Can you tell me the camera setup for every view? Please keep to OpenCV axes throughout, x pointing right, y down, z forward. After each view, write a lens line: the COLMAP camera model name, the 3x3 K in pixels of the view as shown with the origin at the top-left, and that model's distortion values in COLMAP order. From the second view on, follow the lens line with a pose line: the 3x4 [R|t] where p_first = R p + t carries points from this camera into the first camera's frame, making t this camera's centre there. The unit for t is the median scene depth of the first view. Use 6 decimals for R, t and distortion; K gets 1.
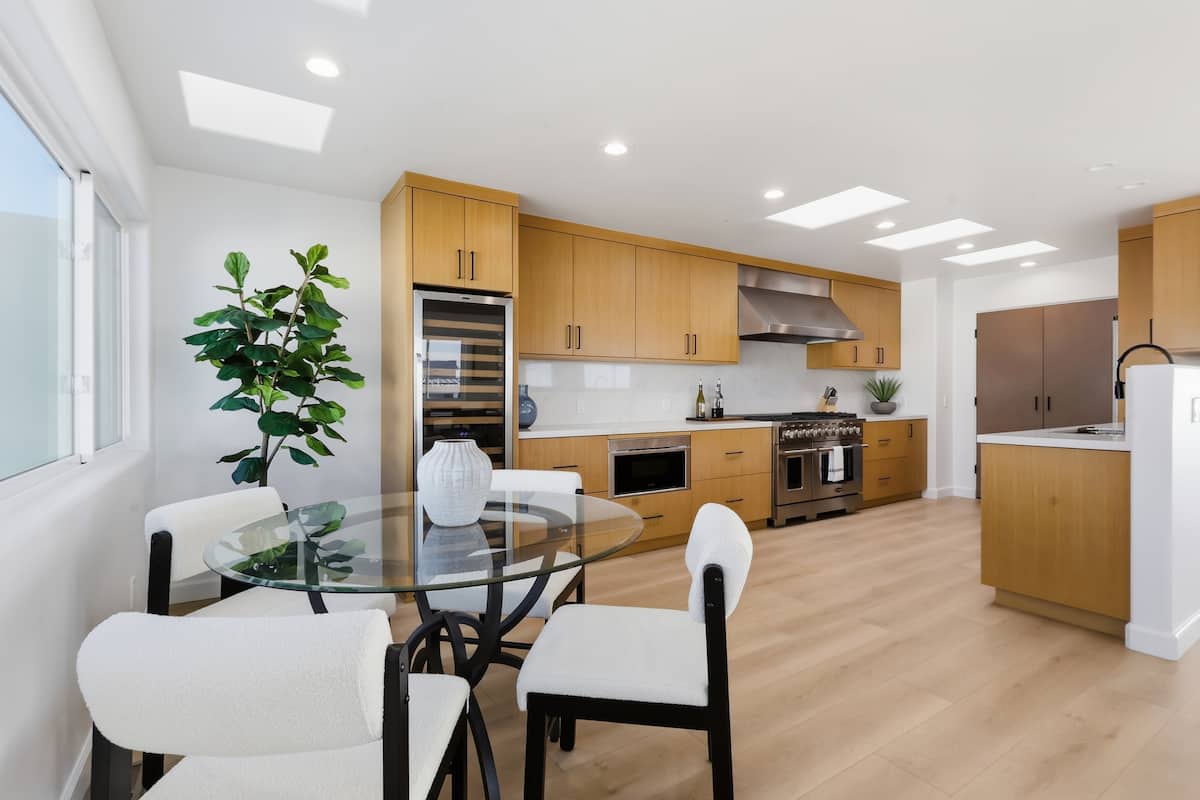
lens RADIAL K [[564.5, 0, 599.9], [0, 564.5, 396.8], [0, 0, 1]] dist [0.004181, 0.001089]
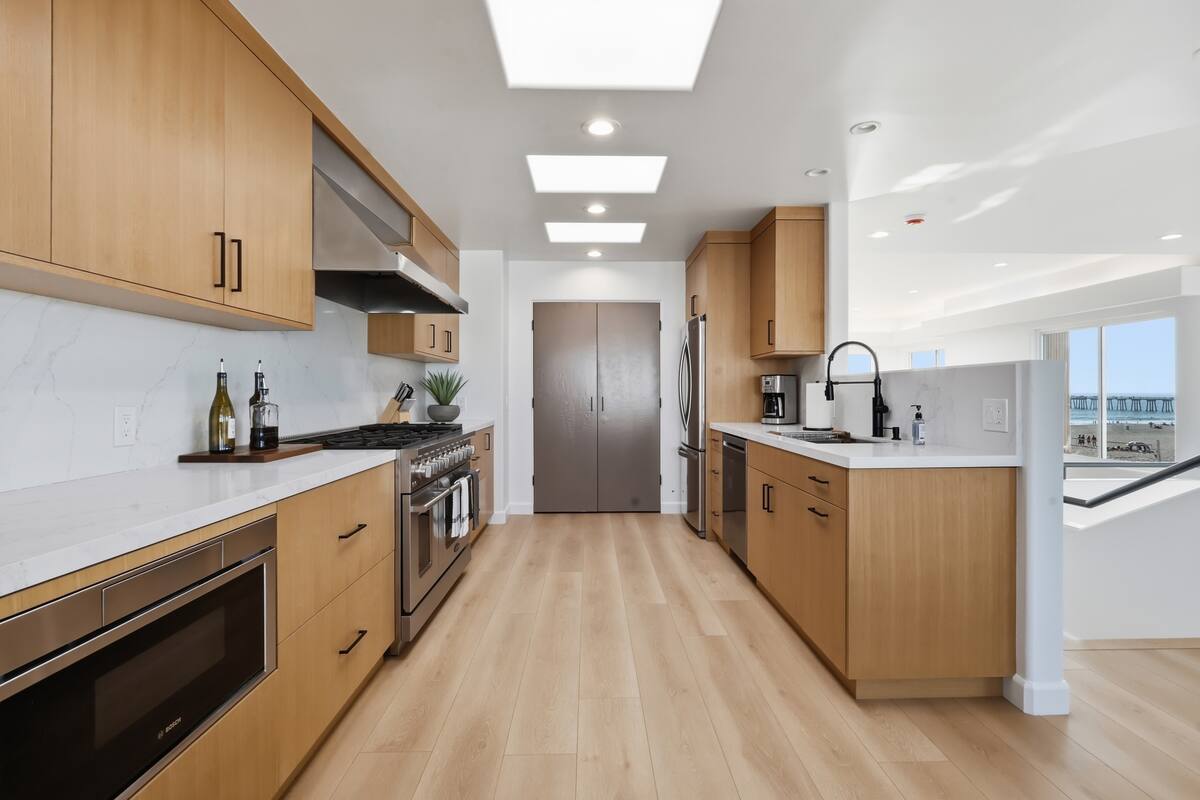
lens RADIAL K [[564.5, 0, 597.5], [0, 564.5, 396.5], [0, 0, 1]] dist [0.004181, 0.001089]
pose [[0.524130, -0.003466, 0.851631, -0.029399], [0.003595, 0.999992, 0.001858, -0.003461], [-0.851631, 0.002088, 0.524138, 0.549301]]
